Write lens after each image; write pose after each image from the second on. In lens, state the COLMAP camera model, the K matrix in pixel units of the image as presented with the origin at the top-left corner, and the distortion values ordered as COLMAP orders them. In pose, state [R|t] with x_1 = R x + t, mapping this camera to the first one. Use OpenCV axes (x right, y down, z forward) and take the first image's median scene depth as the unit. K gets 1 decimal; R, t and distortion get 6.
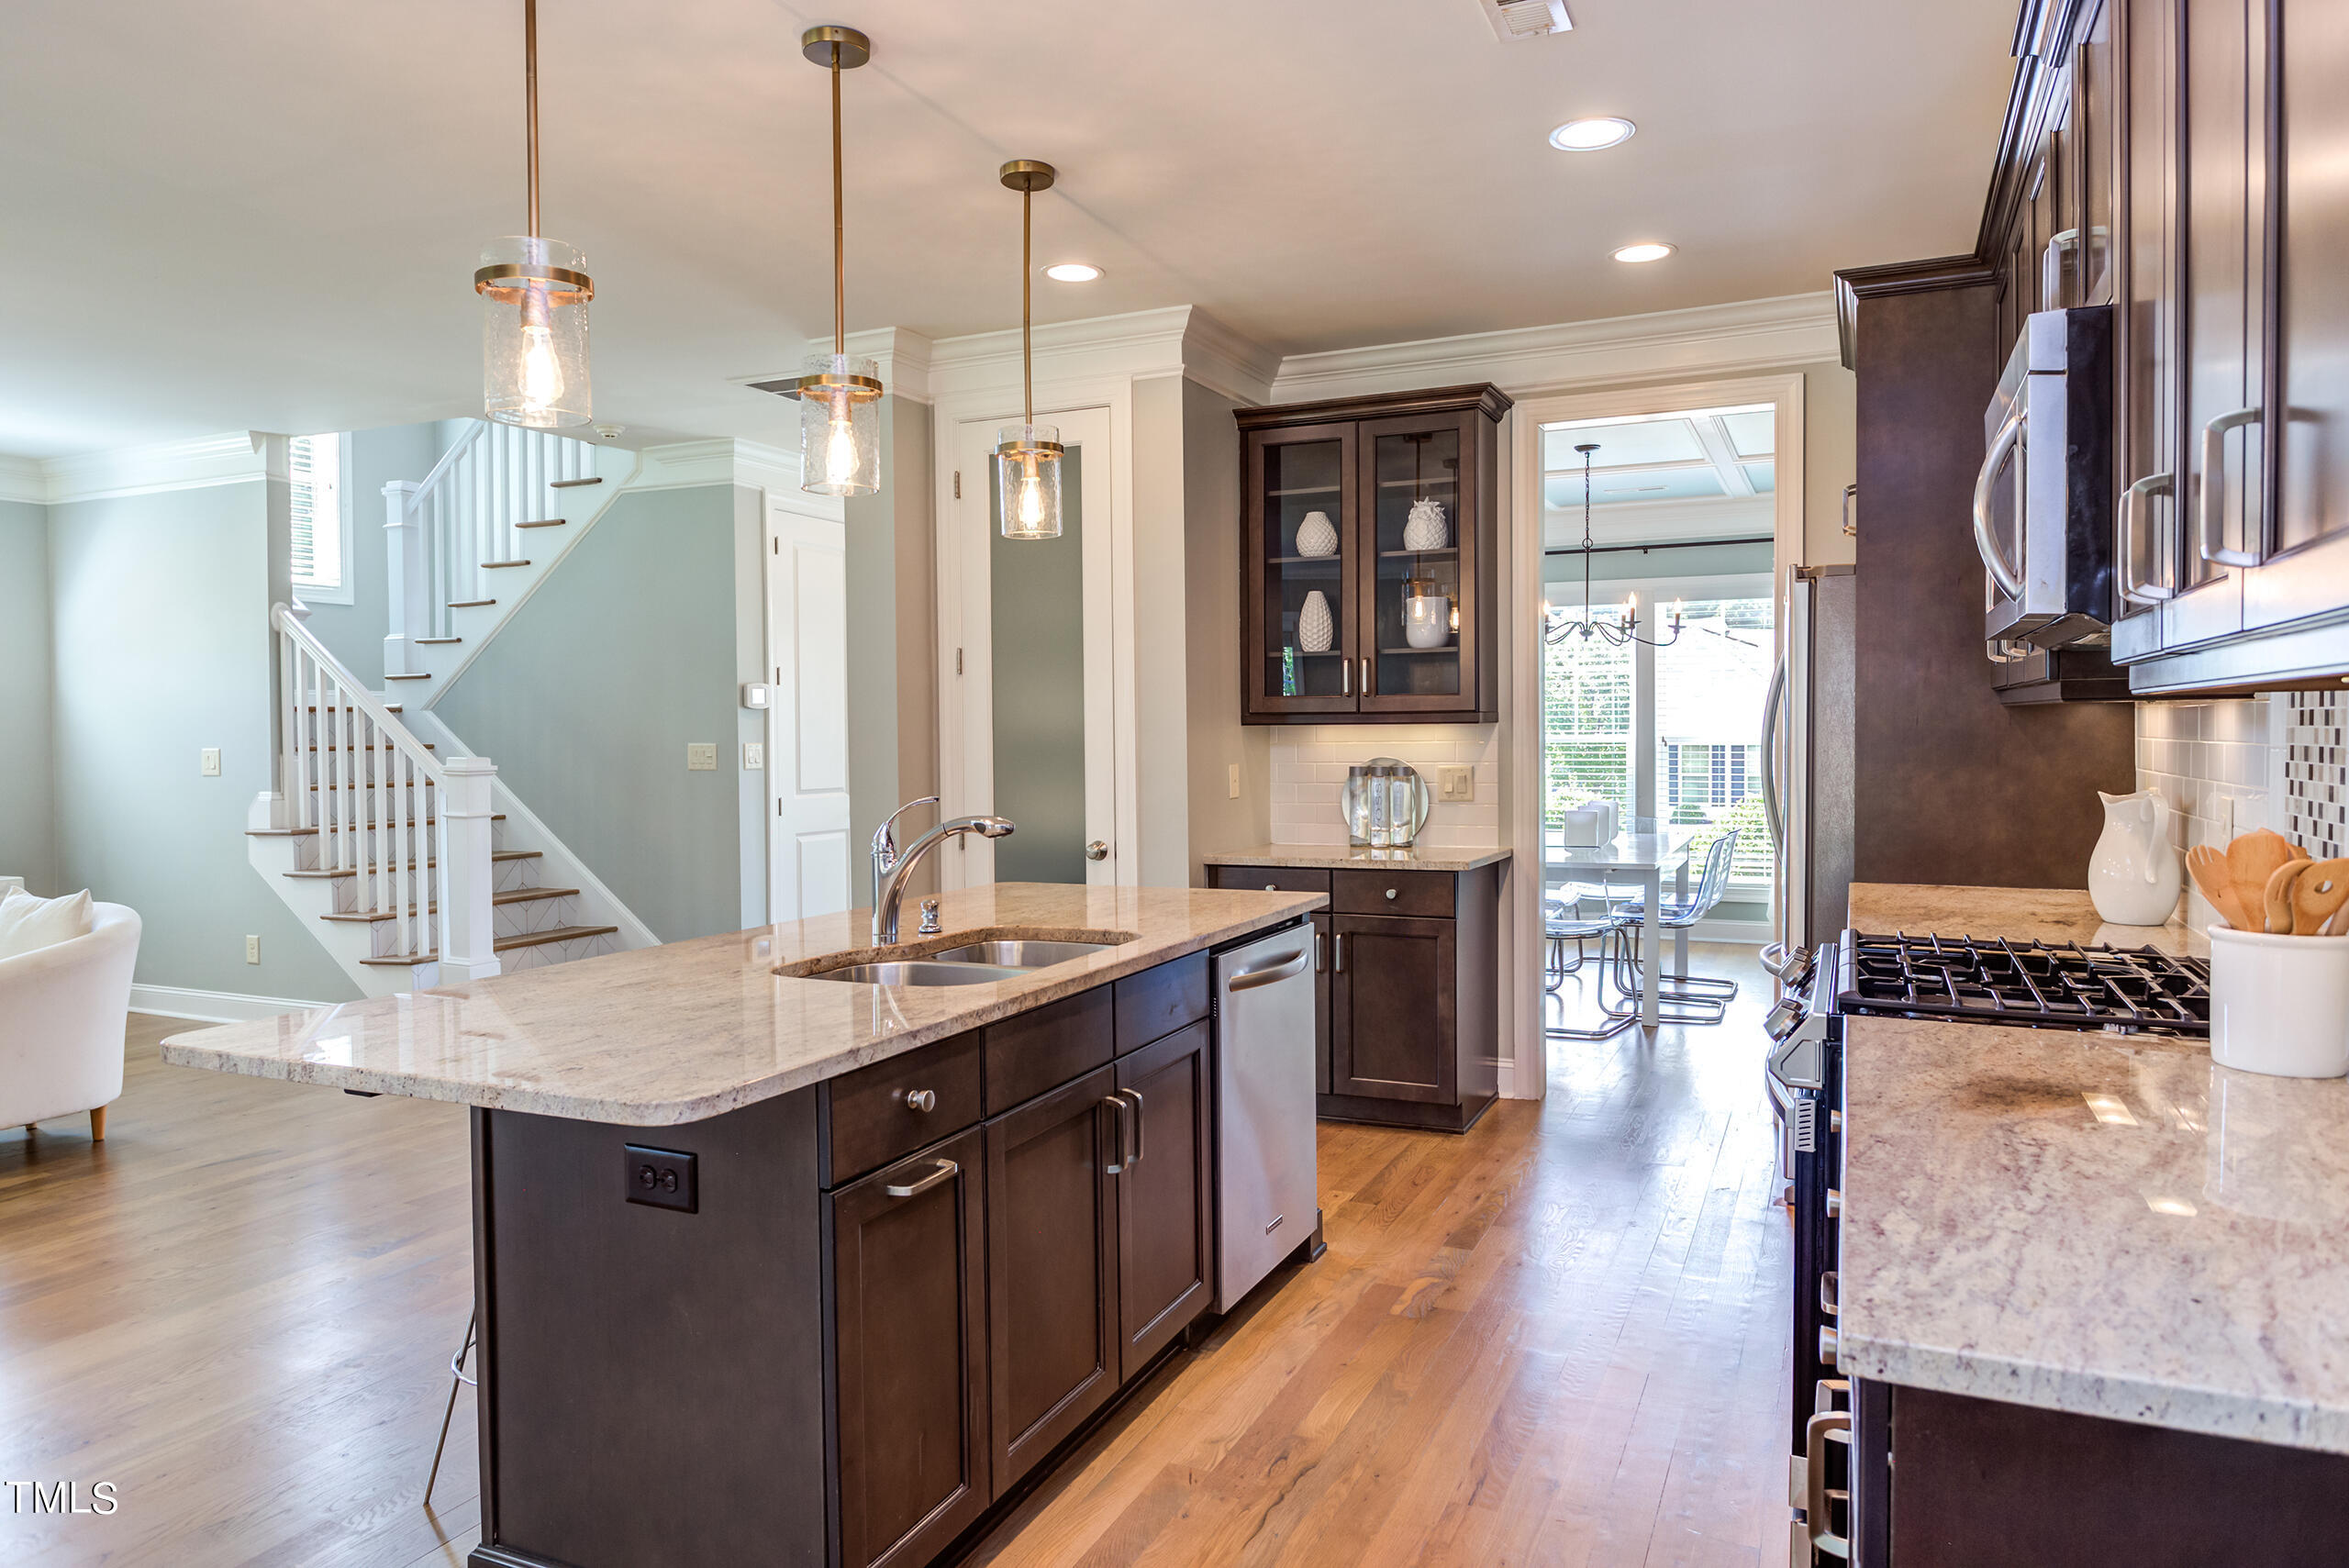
lens RADIAL K [[1486.4, 0, 1165.7], [0, 1486.4, 770.3], [0, 0, 1]] dist [-0.000761, -0.003067]
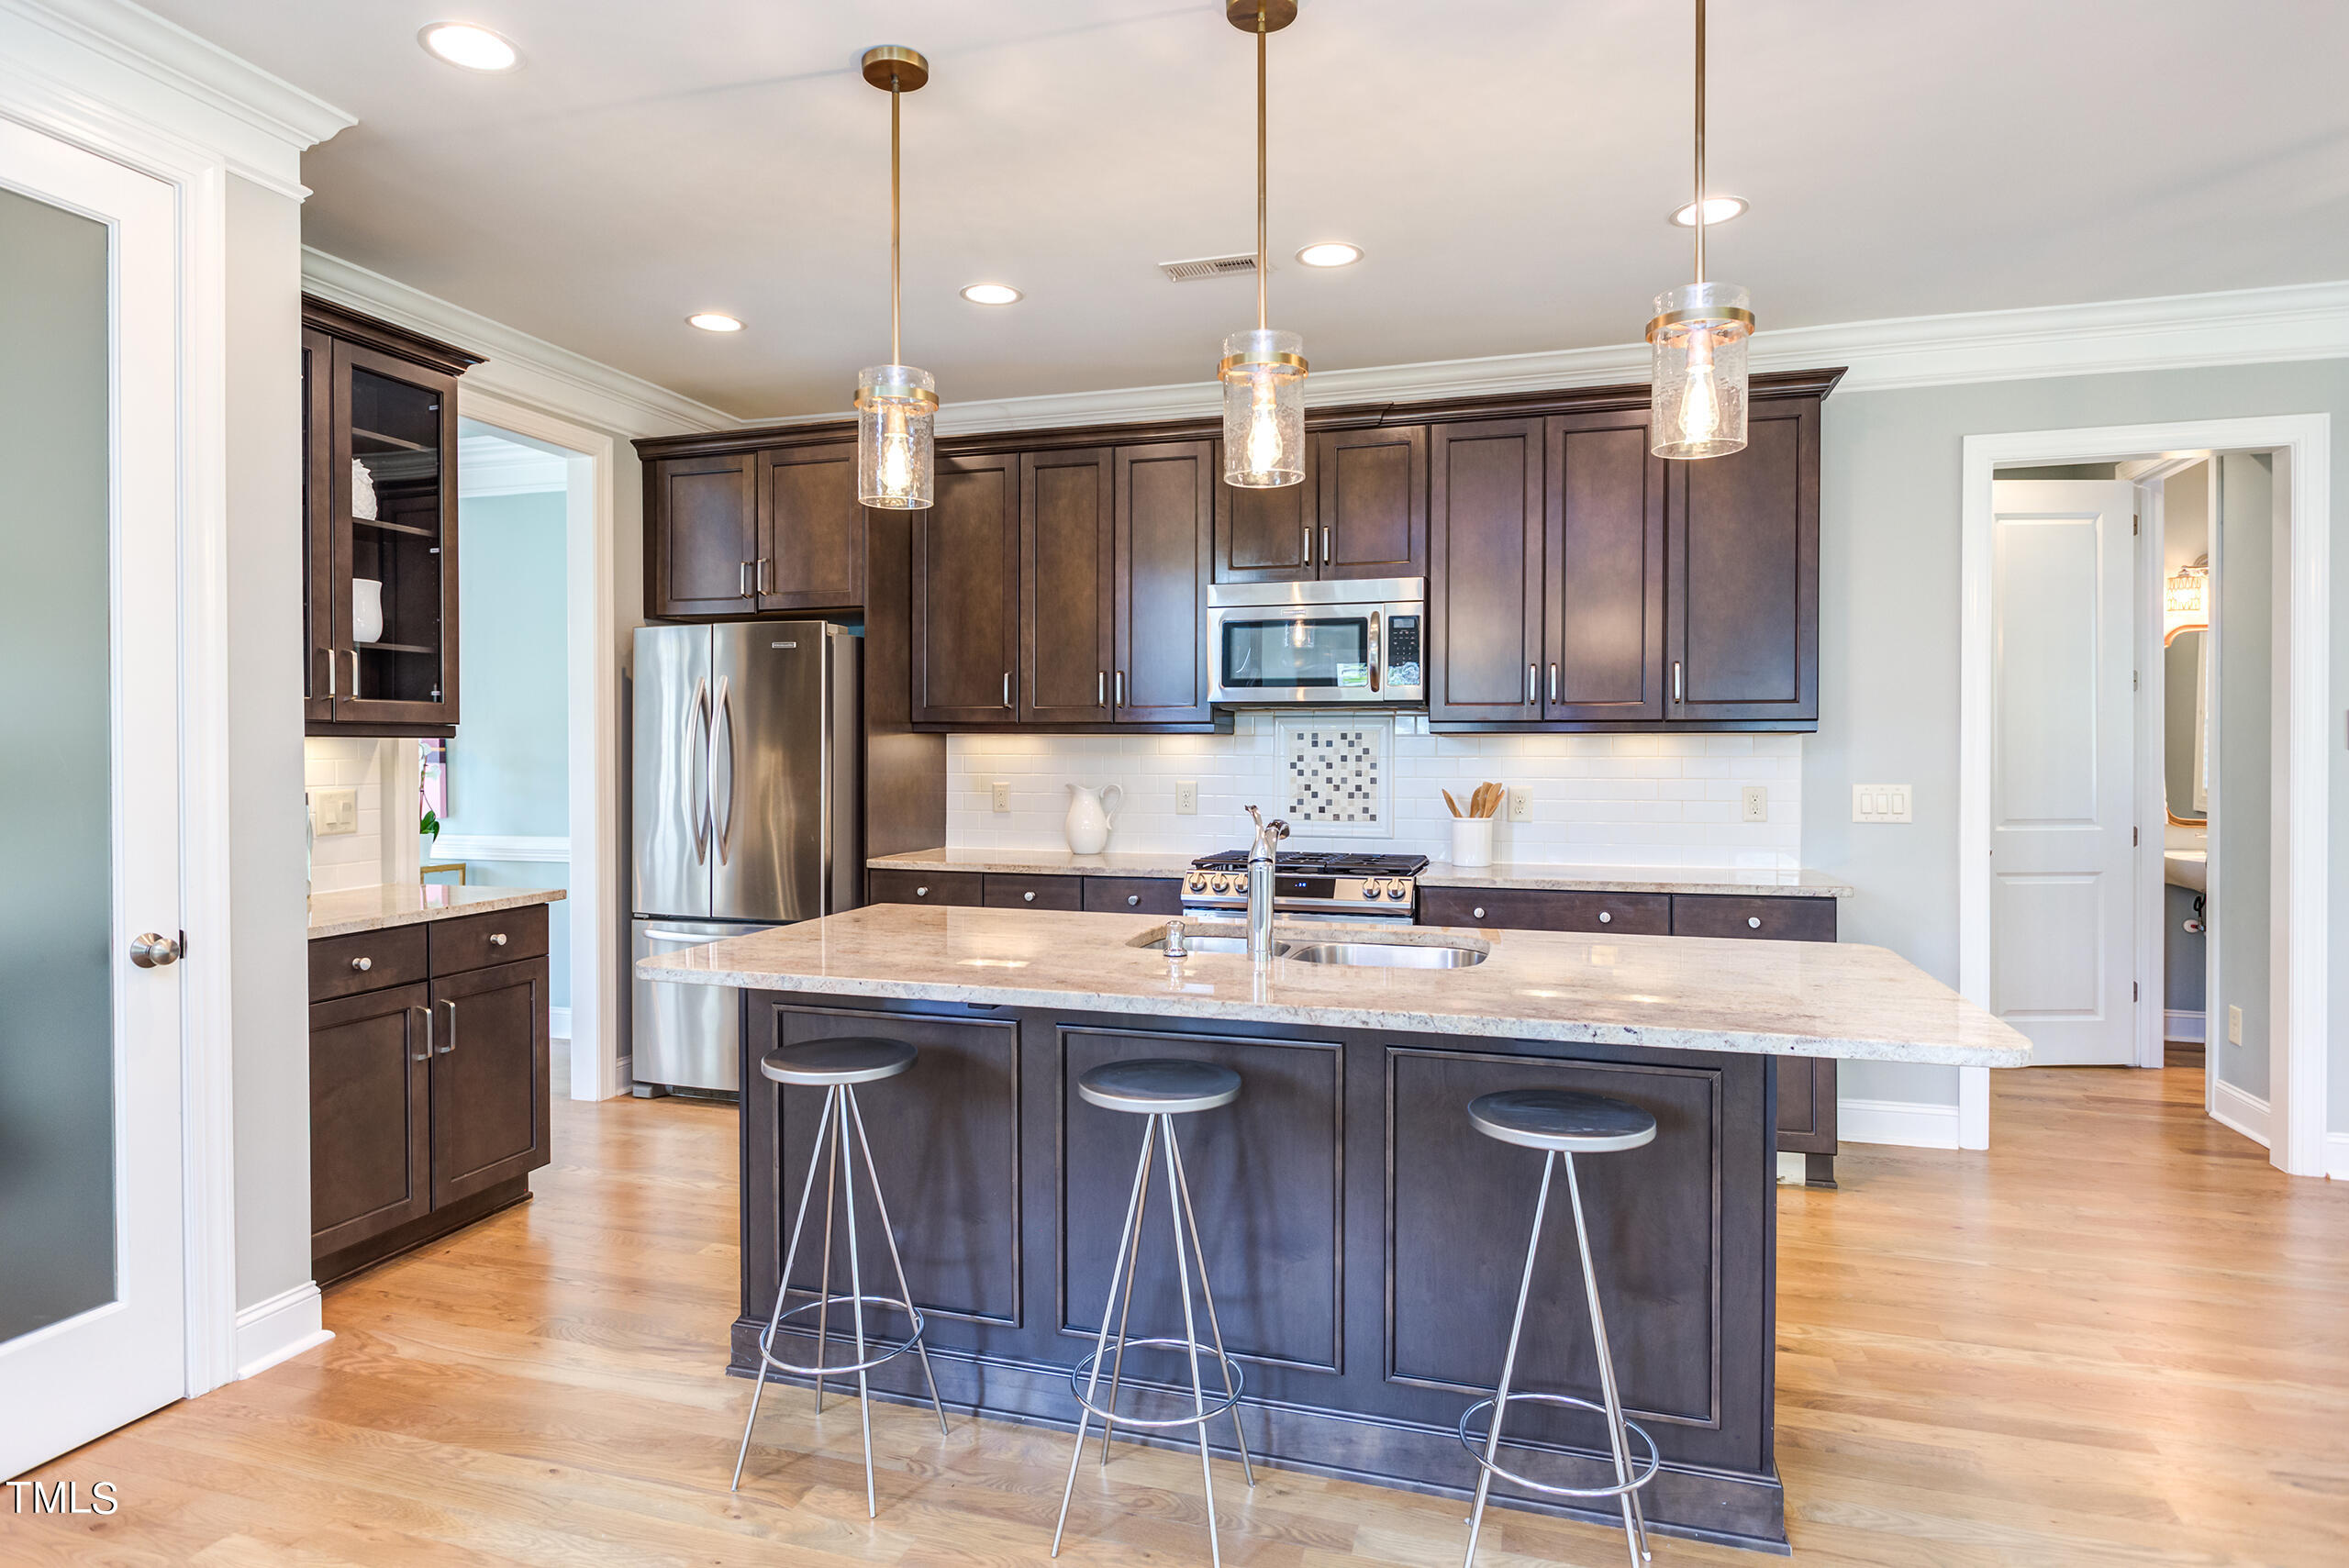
lens RADIAL K [[1300.0, 0, 1165.0], [0, 1300.0, 765.1], [0, 0, 1]] dist [-0.002154, -0.000971]
pose [[-0.126329, -0.004021, 0.991980, -0.476720], [0.027560, 0.999592, 0.007562, -0.008087], [-0.991605, 0.028294, -0.126167, 0.545535]]
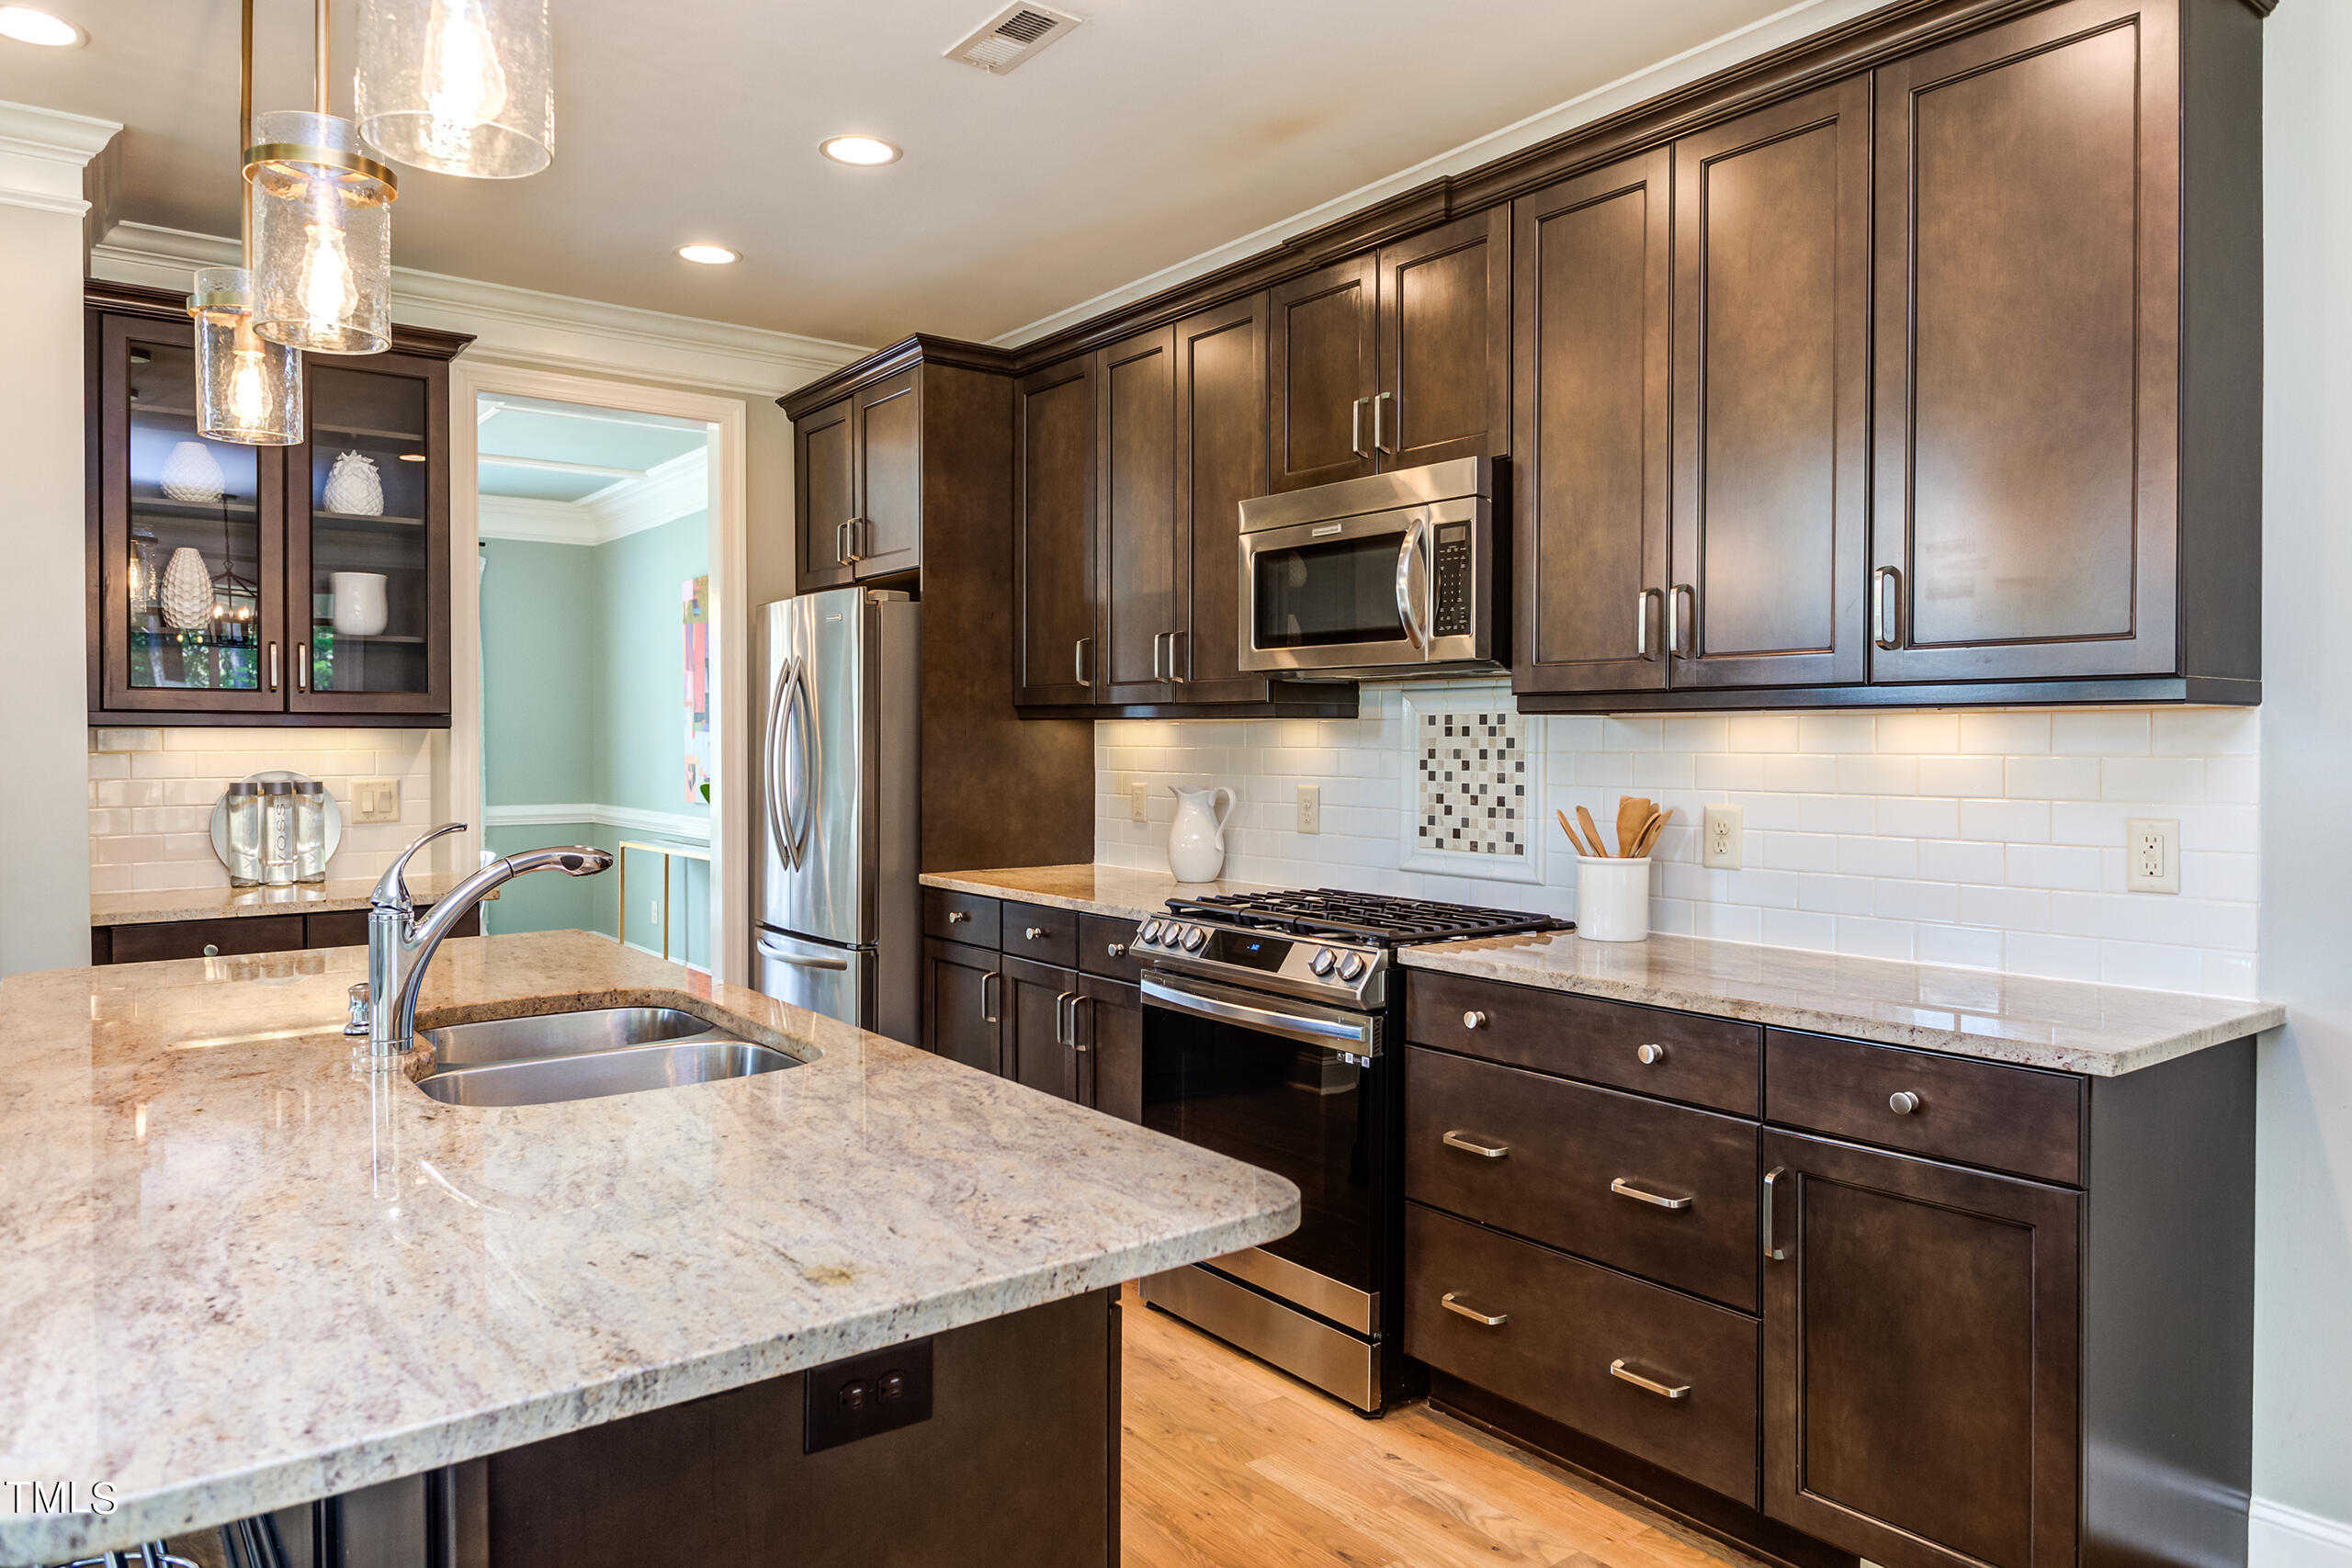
lens RADIAL K [[1505.7, 0, 1163.8], [0, 1505.7, 755.5], [0, 0, 1]] dist [0.005973, -0.002380]
pose [[0.475887, -0.001220, 0.879505, -0.284141], [0.019800, 0.999760, -0.009326, 0.000007], [-0.879283, 0.021852, 0.475798, 0.181689]]
